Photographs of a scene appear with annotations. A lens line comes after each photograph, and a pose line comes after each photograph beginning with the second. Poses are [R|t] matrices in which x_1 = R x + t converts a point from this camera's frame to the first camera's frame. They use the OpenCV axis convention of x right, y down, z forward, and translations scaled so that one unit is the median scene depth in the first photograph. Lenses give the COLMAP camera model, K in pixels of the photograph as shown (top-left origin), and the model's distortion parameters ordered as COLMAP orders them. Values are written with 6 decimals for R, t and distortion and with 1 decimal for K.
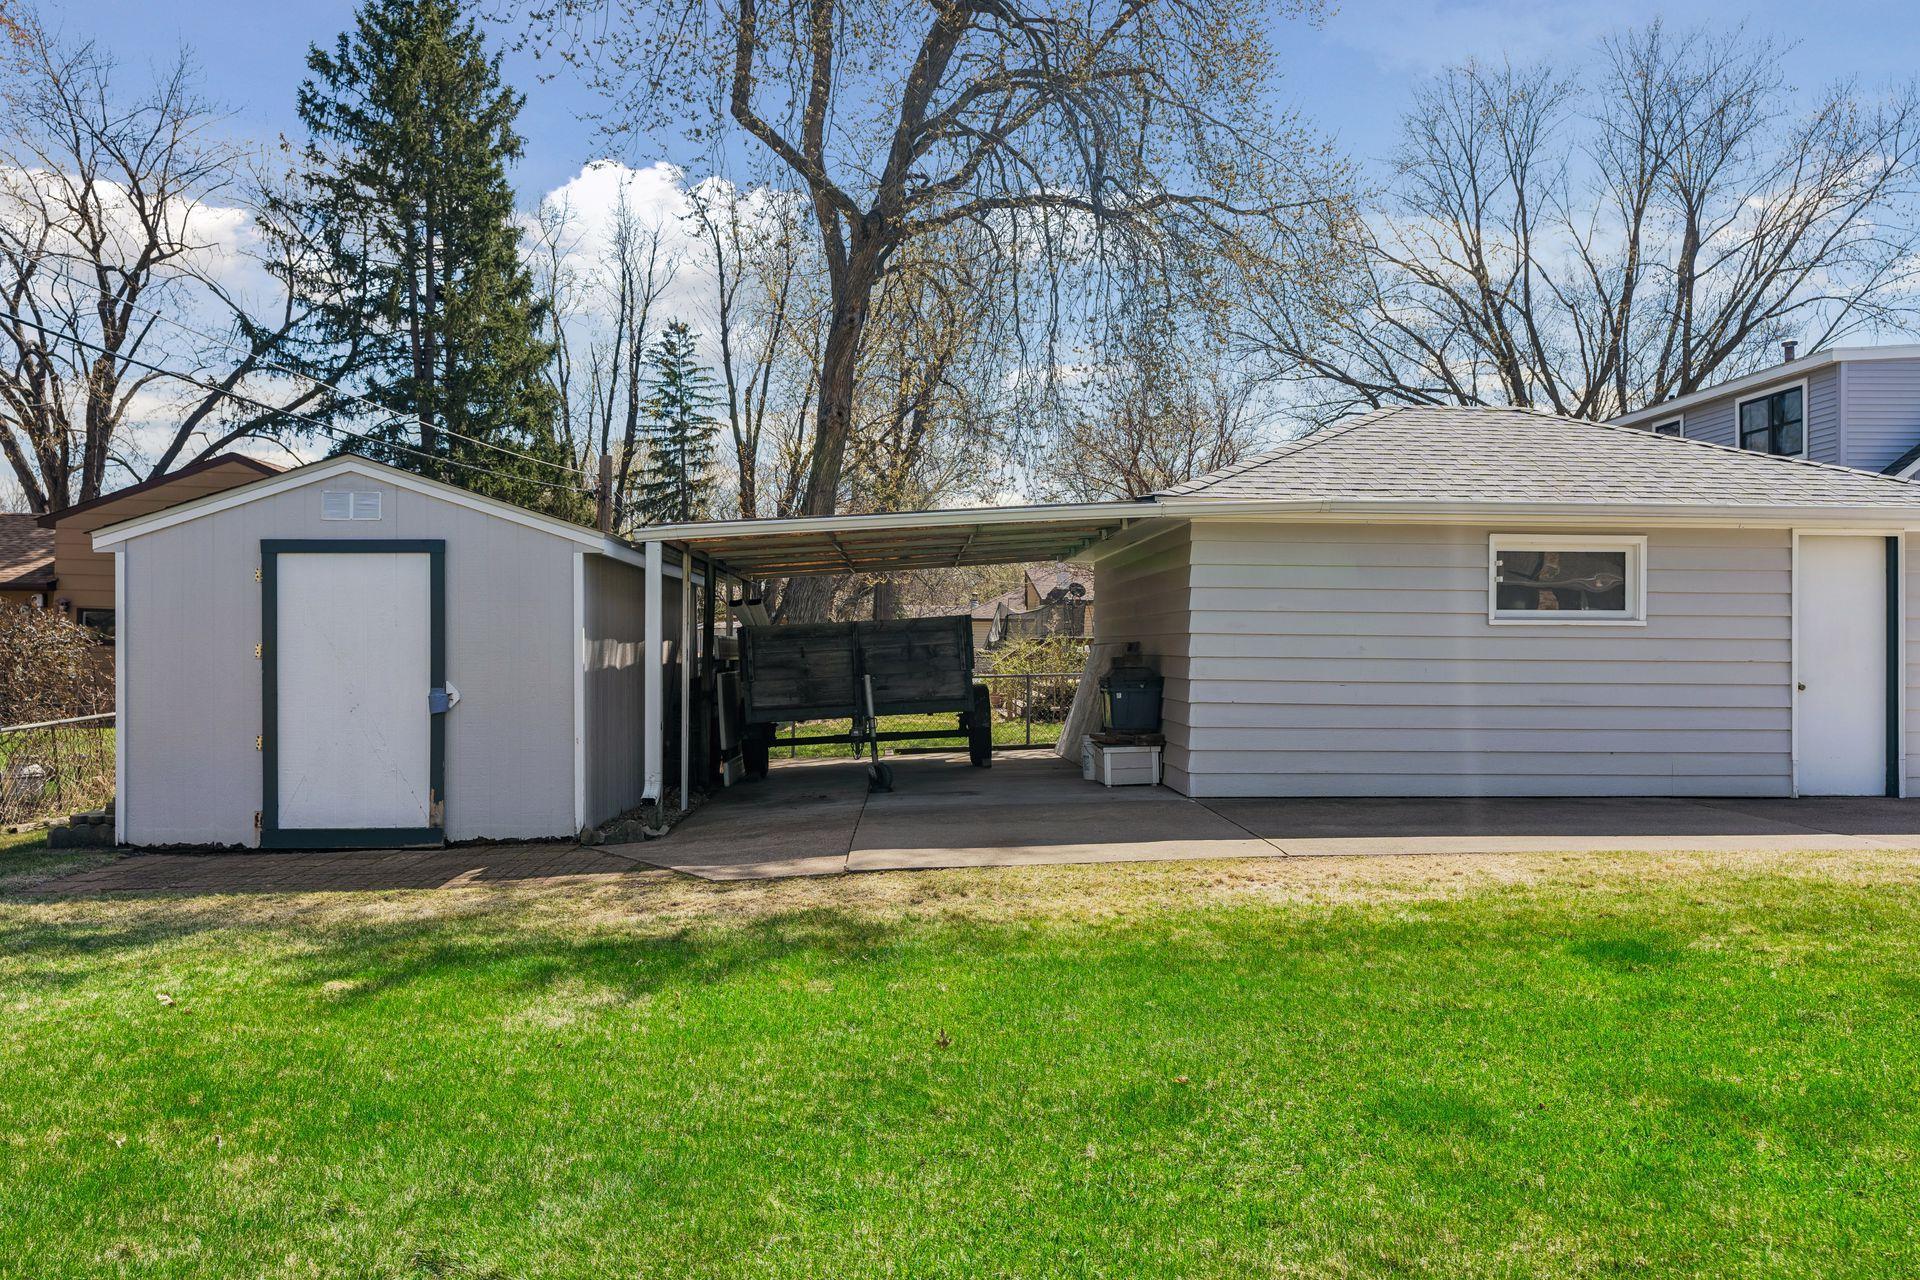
lens RADIAL K [[1317.0, 0, 960.2], [0, 1317.0, 640.8], [0, 0, 1]] dist [0.006891, 0.002054]
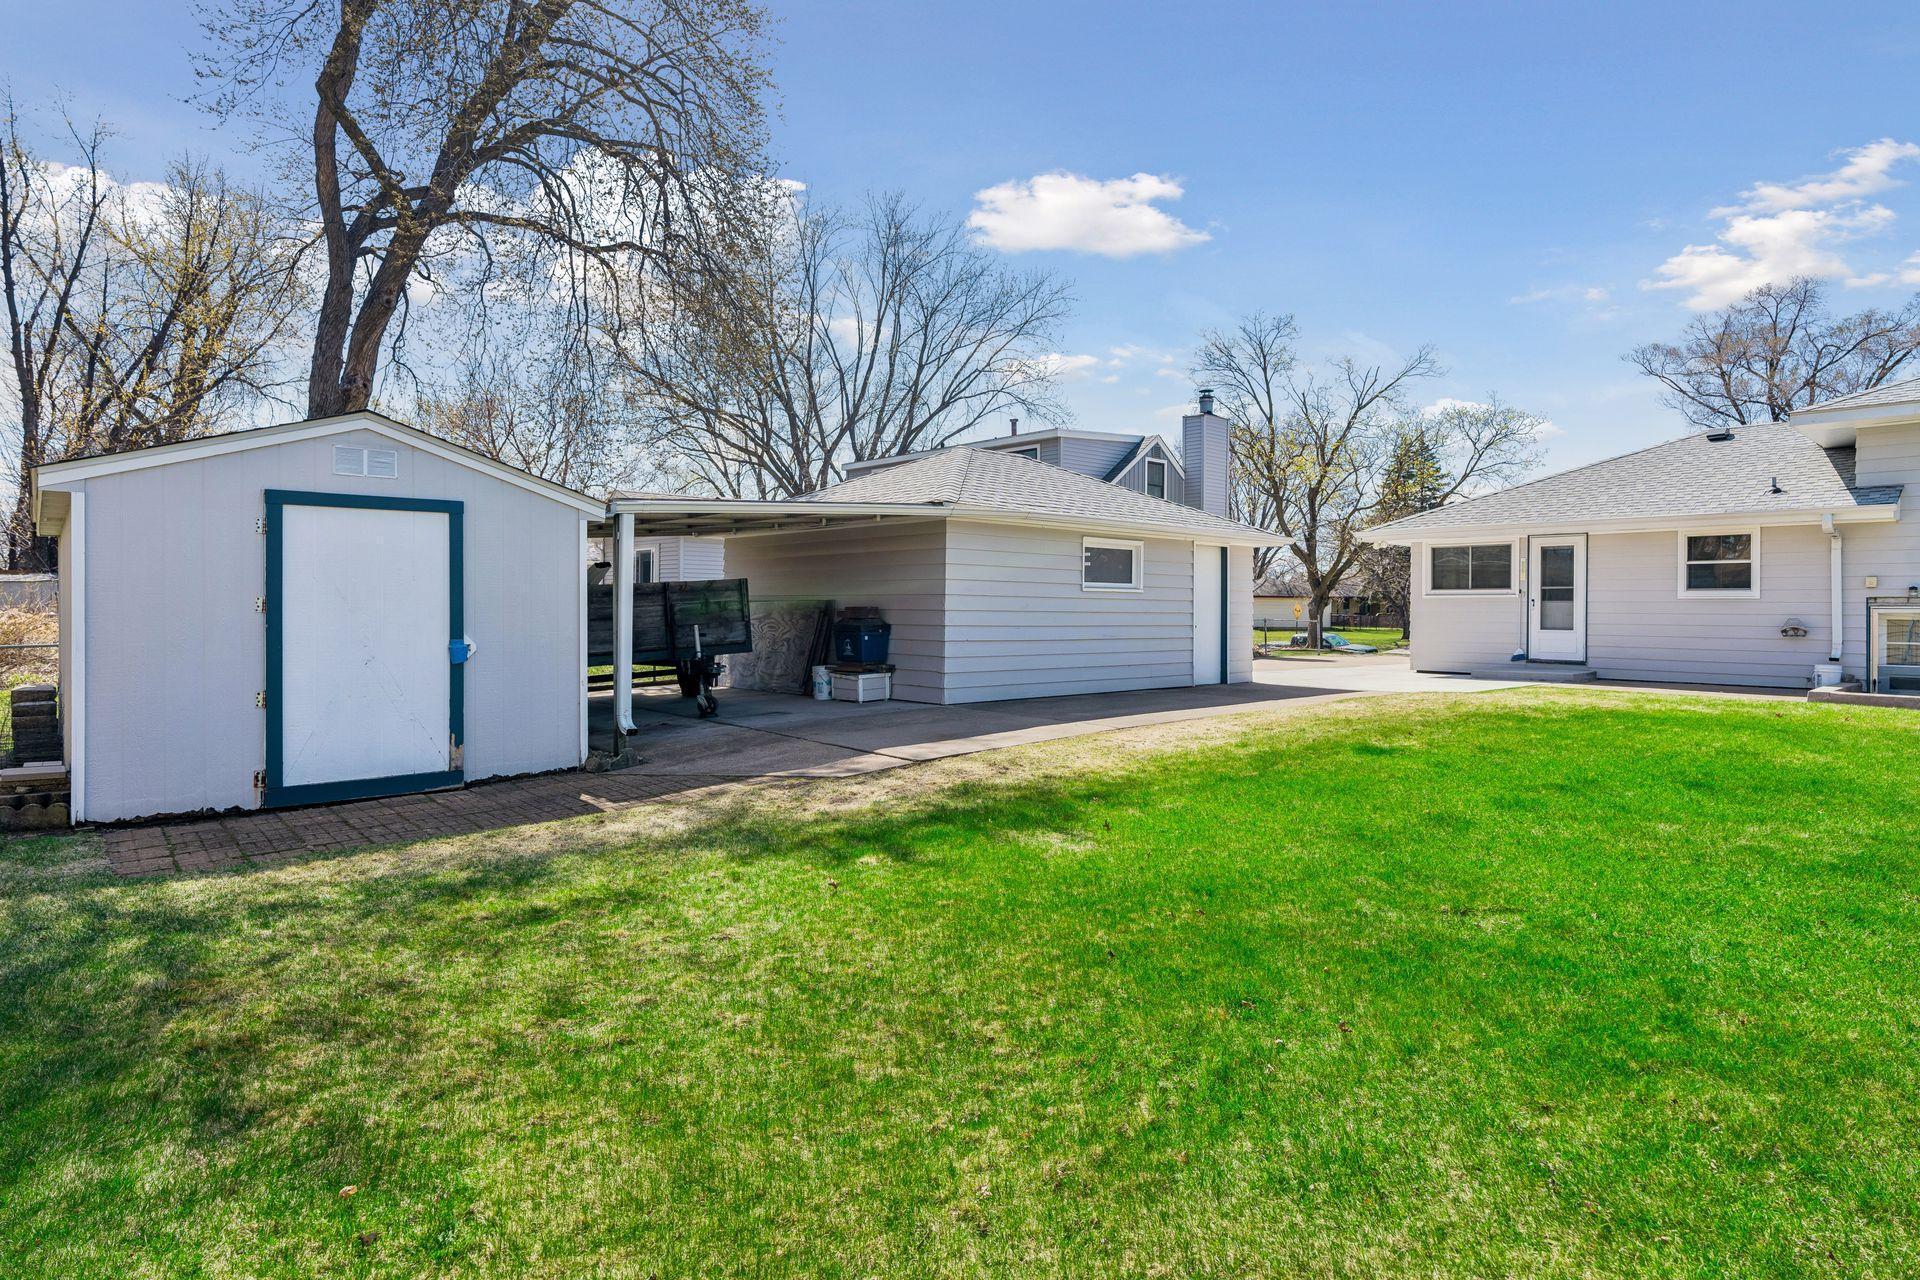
lens RADIAL K [[1034.0, 0, 996.8], [0, 1034.0, 607.5], [0, 0, 1]] dist [0.019689, -0.002248]
pose [[0.774791, 0.000218, 0.632217, -0.589822], [-0.003042, 0.999990, 0.003382, 0.005617], [-0.632210, -0.004544, 0.774784, 0.067275]]
